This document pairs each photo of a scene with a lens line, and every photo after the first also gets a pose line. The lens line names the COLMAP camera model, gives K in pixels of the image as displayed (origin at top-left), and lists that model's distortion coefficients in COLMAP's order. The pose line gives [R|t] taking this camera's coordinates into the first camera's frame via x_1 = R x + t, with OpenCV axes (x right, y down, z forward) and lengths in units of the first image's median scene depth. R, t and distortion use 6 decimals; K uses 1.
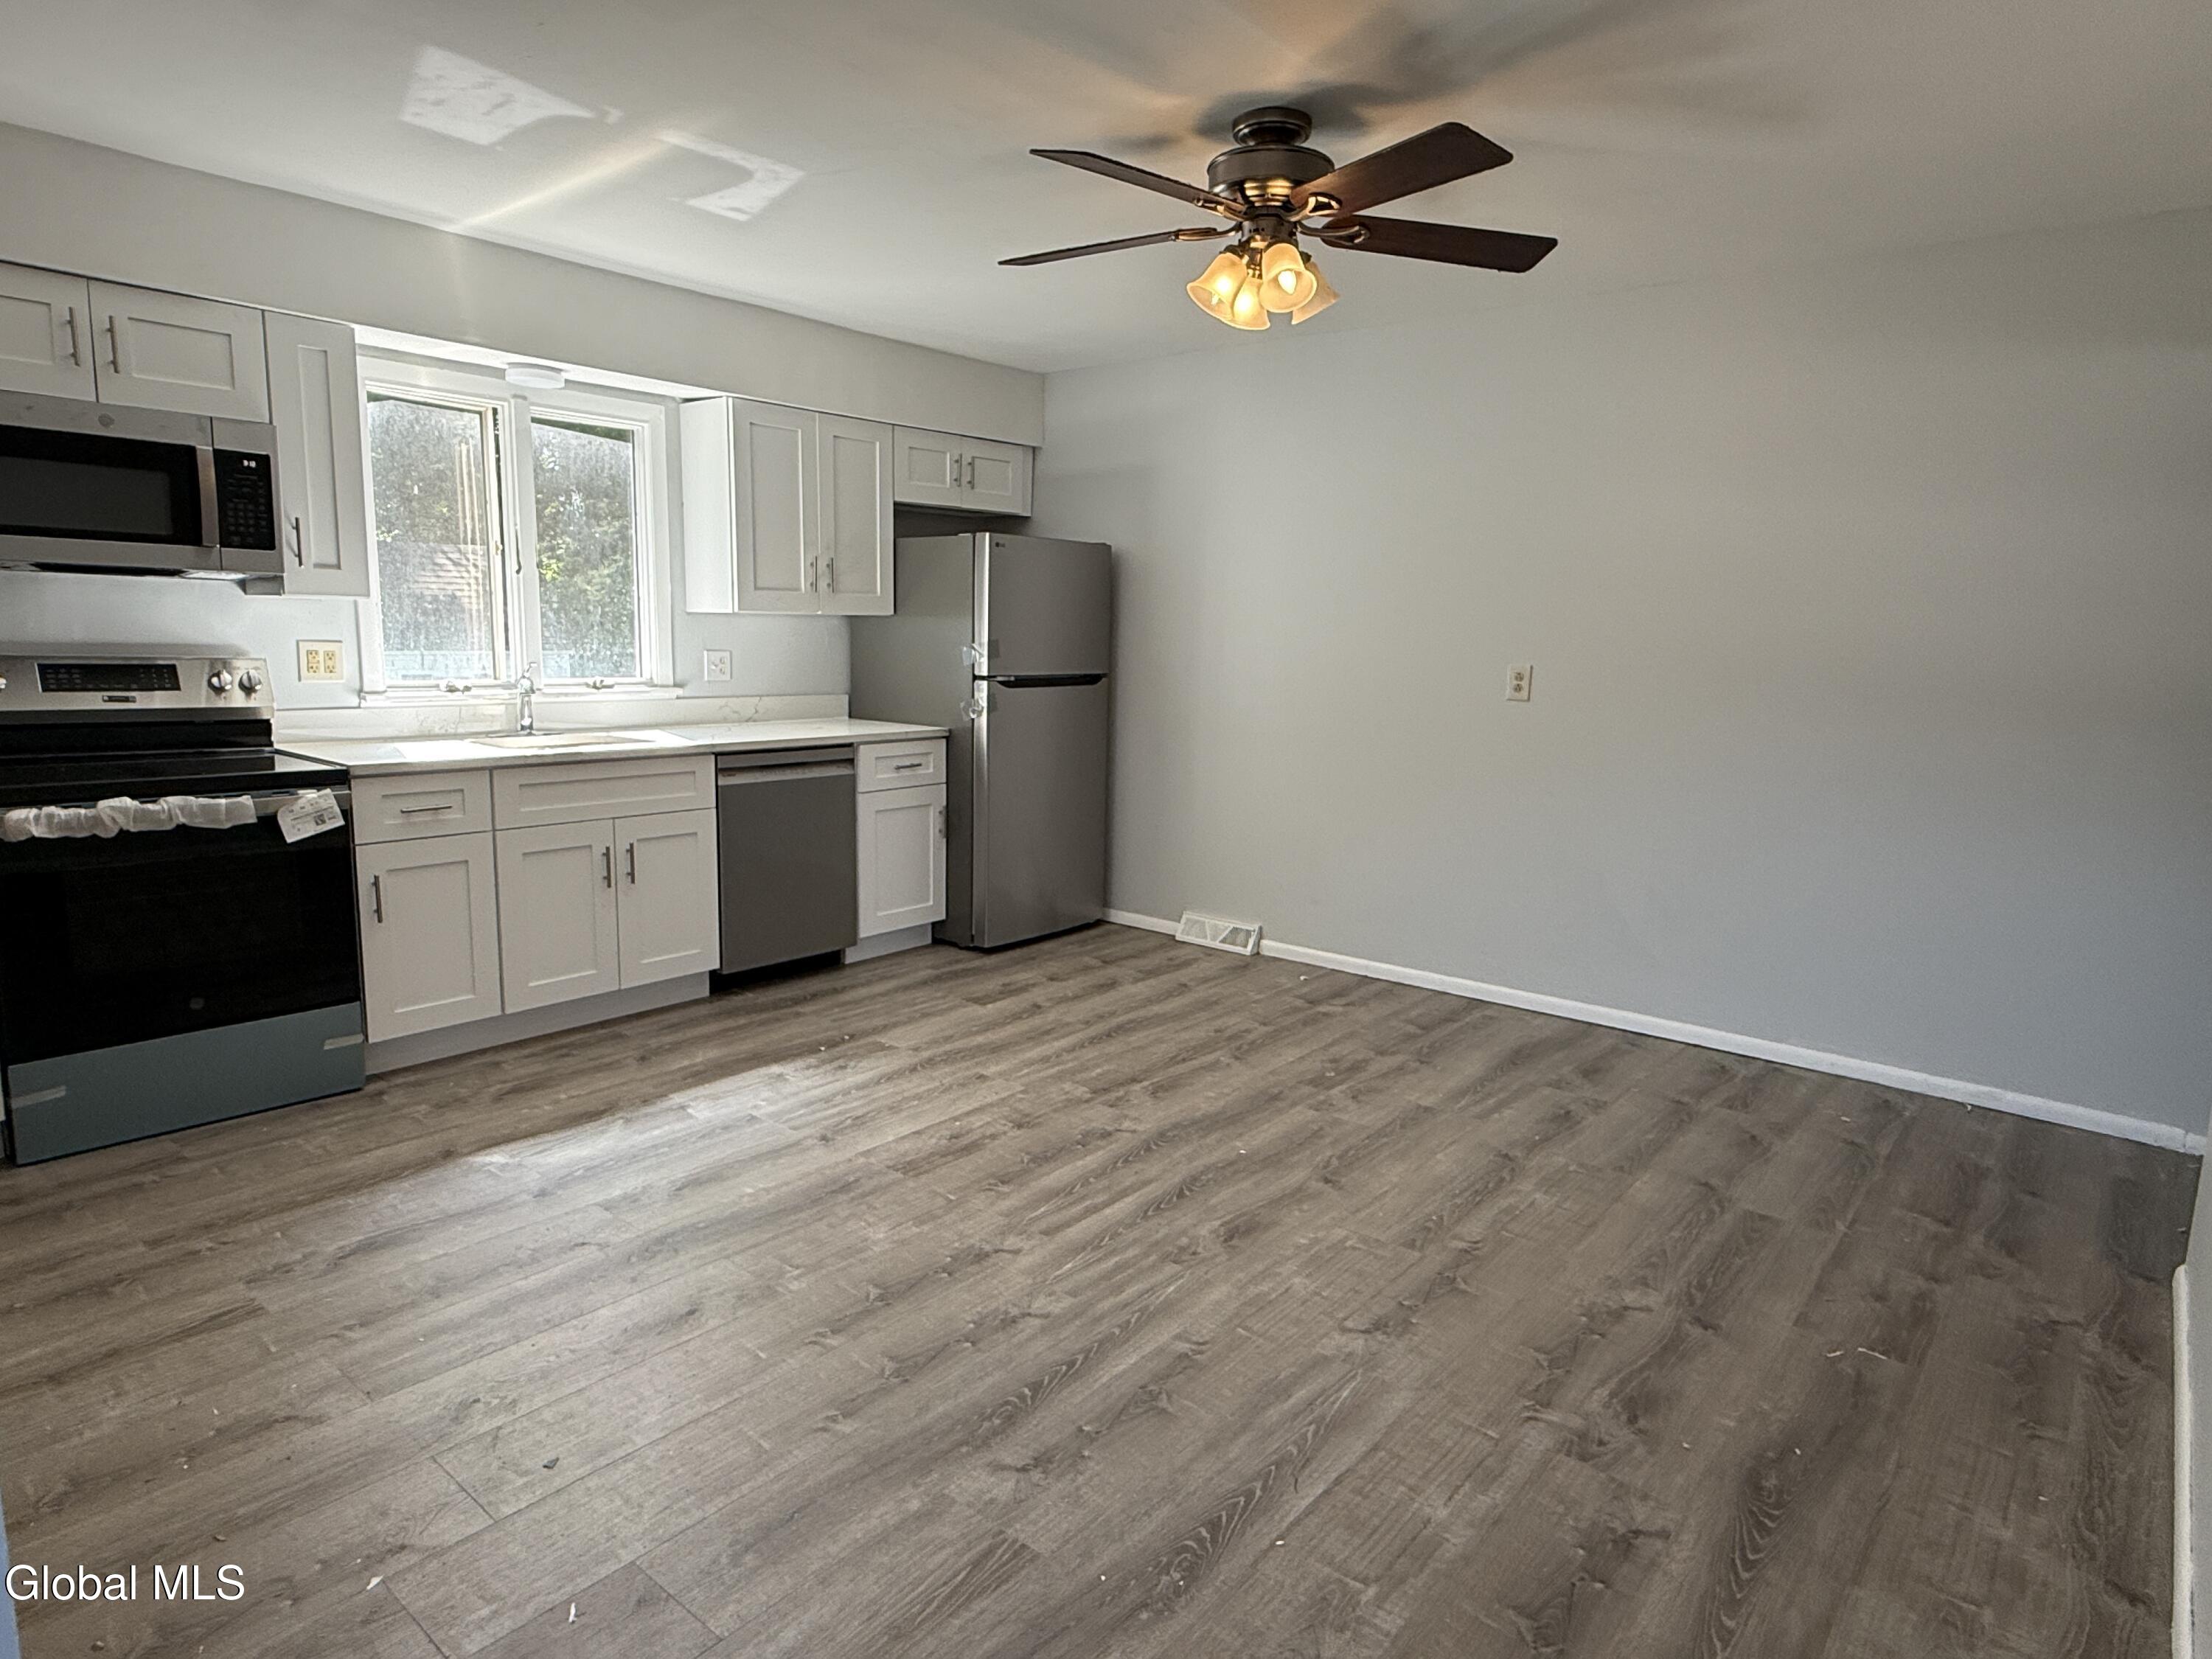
lens RADIAL K [[1258.5, 0, 1100.5], [0, 1258.5, 843.2], [0, 0, 1]] dist [-0.003574, -0.000464]
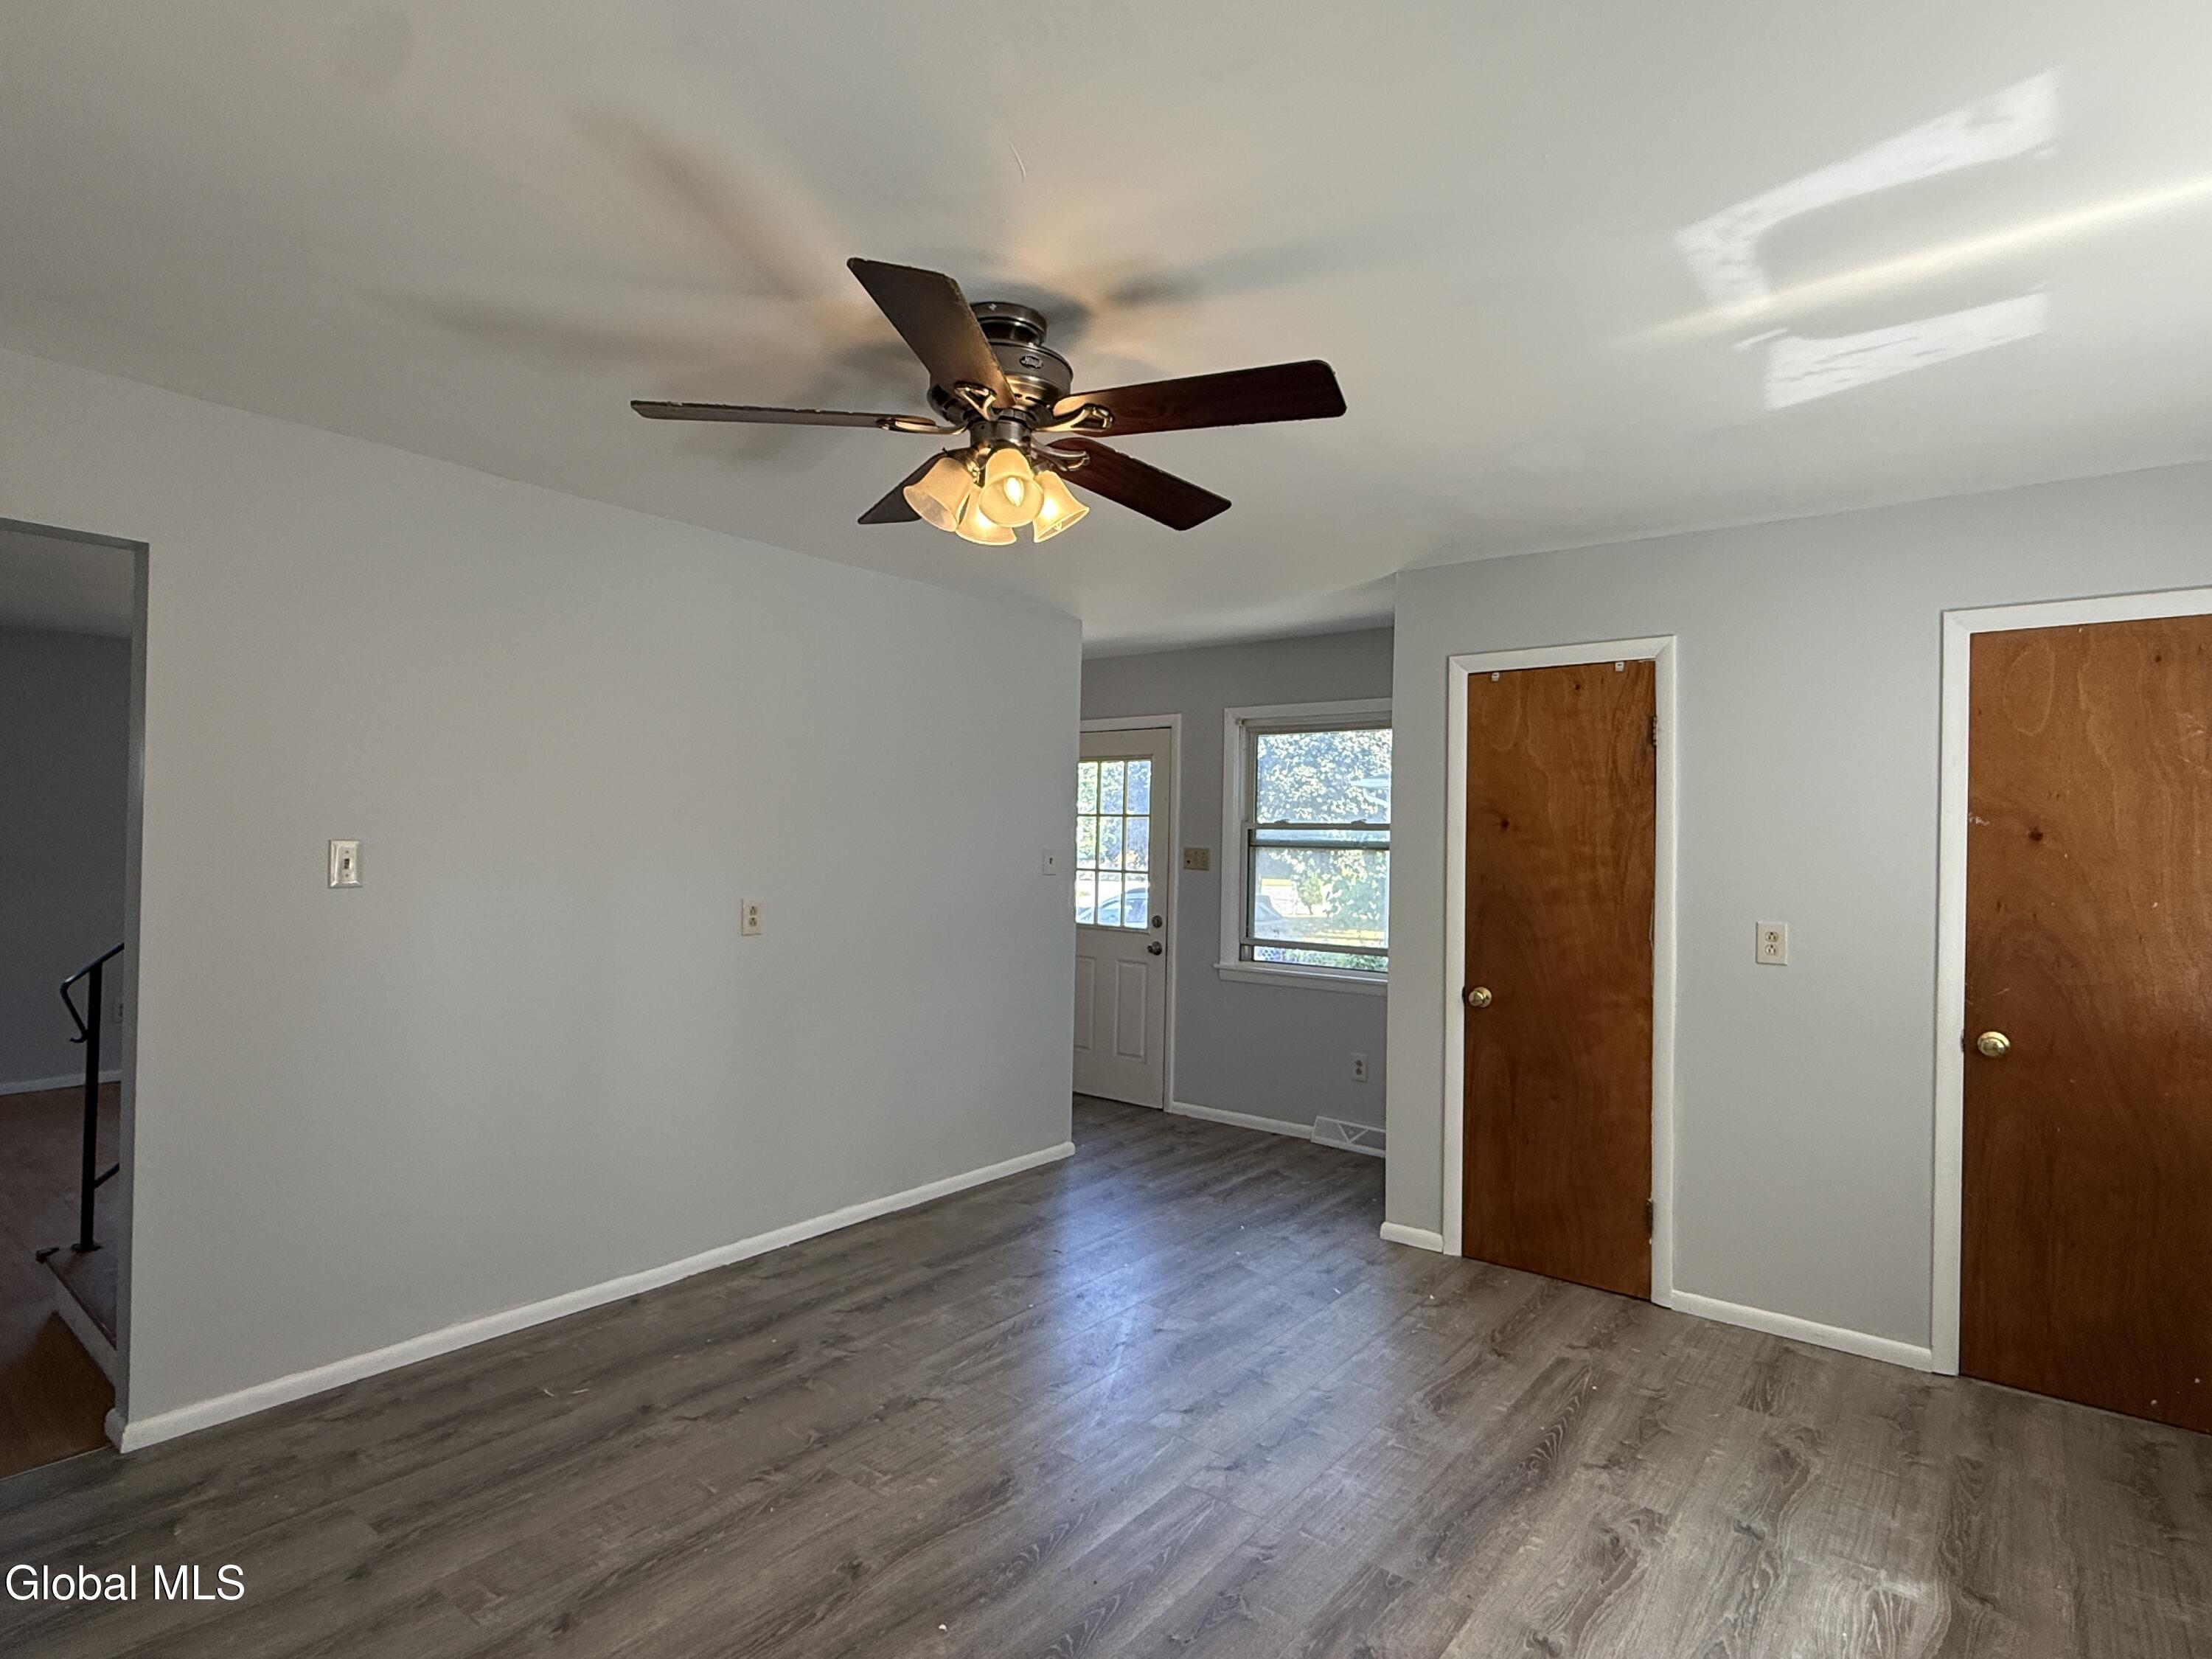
lens RADIAL K [[1155.3, 0, 1106.0], [0, 1155.3, 829.5], [0, 0, 1]] dist [0.002961, 0.000068]
pose [[-0.998637, -0.043496, -0.028843, 0.070638], [-0.047430, 0.986963, 0.153801, -0.344976], [0.021778, 0.154960, -0.987681, 1.822732]]
